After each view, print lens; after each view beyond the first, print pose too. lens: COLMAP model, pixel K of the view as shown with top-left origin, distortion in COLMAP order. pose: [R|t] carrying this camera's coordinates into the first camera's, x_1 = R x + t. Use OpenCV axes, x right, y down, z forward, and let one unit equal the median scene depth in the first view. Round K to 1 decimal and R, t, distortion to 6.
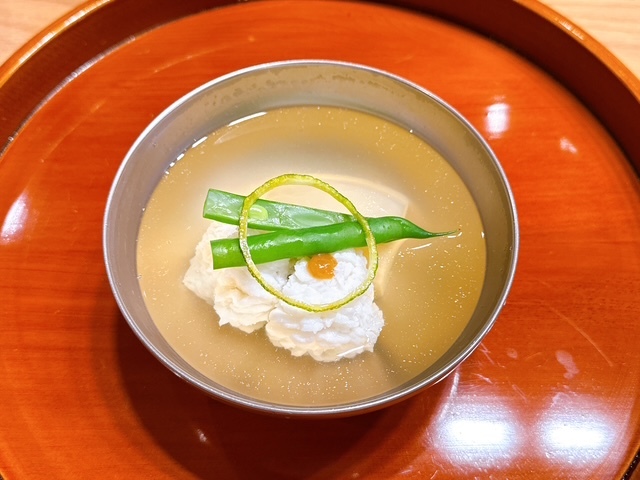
lens RADIAL K [[625.7, 0, 320.0], [0, 625.7, 240.0], [0, 0, 1]] dist [0.002633, 0.010766]
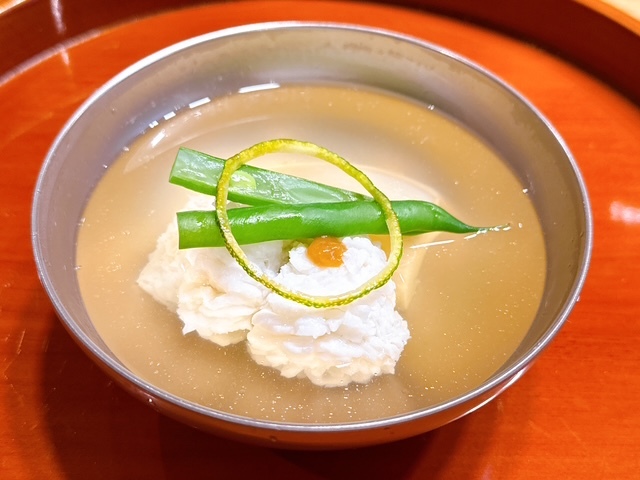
lens RADIAL K [[745.2, 0, 320.0], [0, 745.2, 240.0], [0, 0, 1]] dist [0.006441, -0.057947]
pose [[0.999623, 0.027132, 0.004256, -0.008472], [-0.026130, 0.987285, -0.156796, 0.161722], [-0.008456, 0.156626, 0.987622, 0.128082]]
